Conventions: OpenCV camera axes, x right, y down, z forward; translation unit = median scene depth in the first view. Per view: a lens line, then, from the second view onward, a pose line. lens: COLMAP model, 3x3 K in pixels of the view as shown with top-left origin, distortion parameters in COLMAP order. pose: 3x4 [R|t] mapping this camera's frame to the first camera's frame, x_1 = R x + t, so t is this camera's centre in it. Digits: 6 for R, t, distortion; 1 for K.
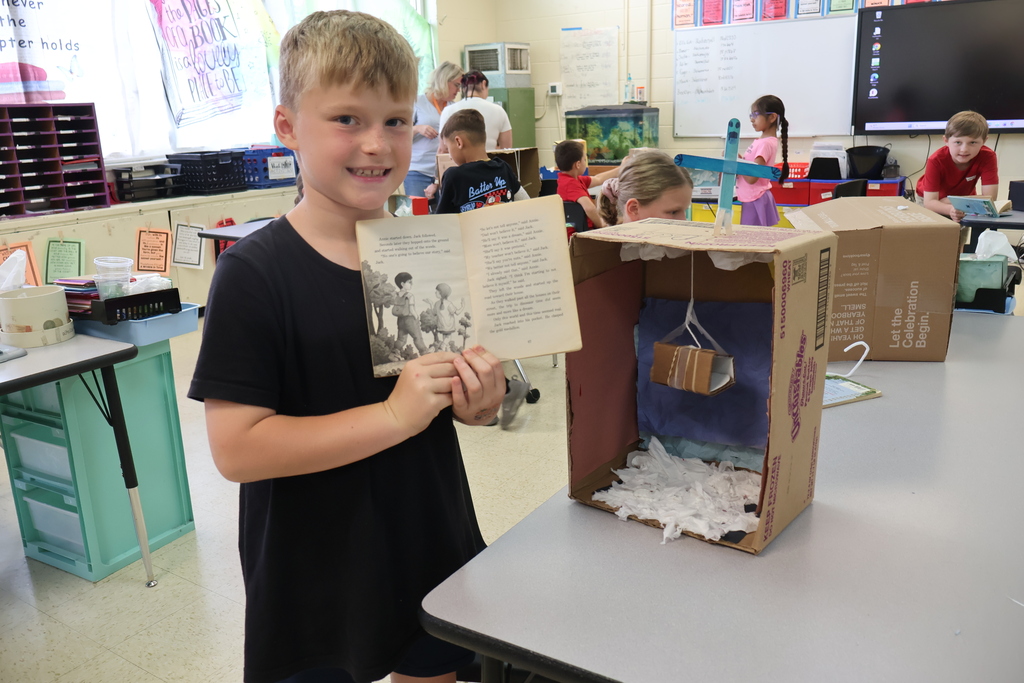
lens RADIAL K [[859.4, 0, 512.0], [0, 859.4, 341.5], [0, 0, 1]] dist [-0.003076, 0.001752]
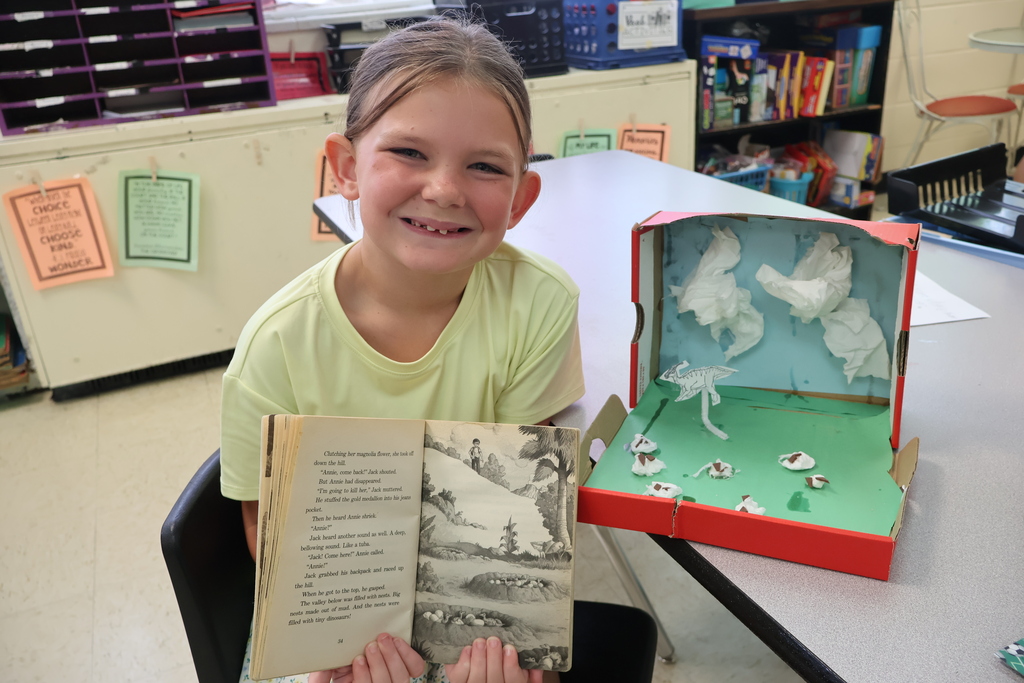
lens RADIAL K [[859.4, 0, 512.0], [0, 859.4, 341.5], [0, 0, 1]] dist [-0.003076, 0.001752]
pose [[0.848473, 0.192883, -0.492838, -0.073534], [-0.109000, 0.974945, 0.193912, -0.137027], [0.517892, -0.110810, 0.848239, 0.639174]]
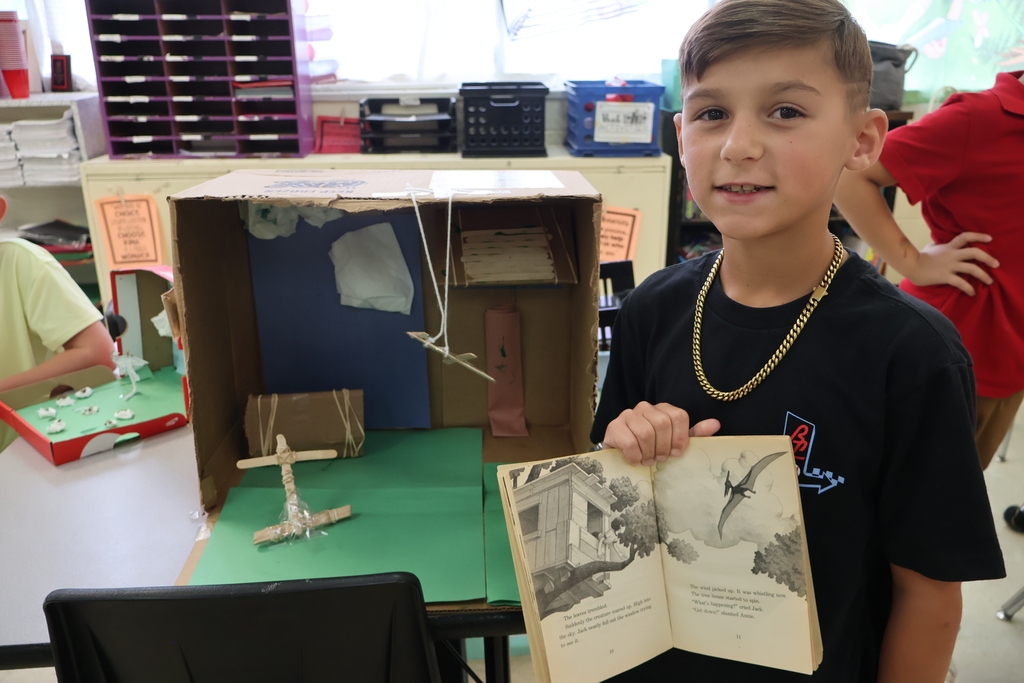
lens RADIAL K [[859.4, 0, 512.0], [0, 859.4, 341.5], [0, 0, 1]] dist [-0.003076, 0.001752]
pose [[0.623445, 0.297031, -0.723249, 0.153583], [-0.227814, 0.953901, 0.195381, -0.191694], [0.747942, 0.042957, 0.662372, 0.704699]]
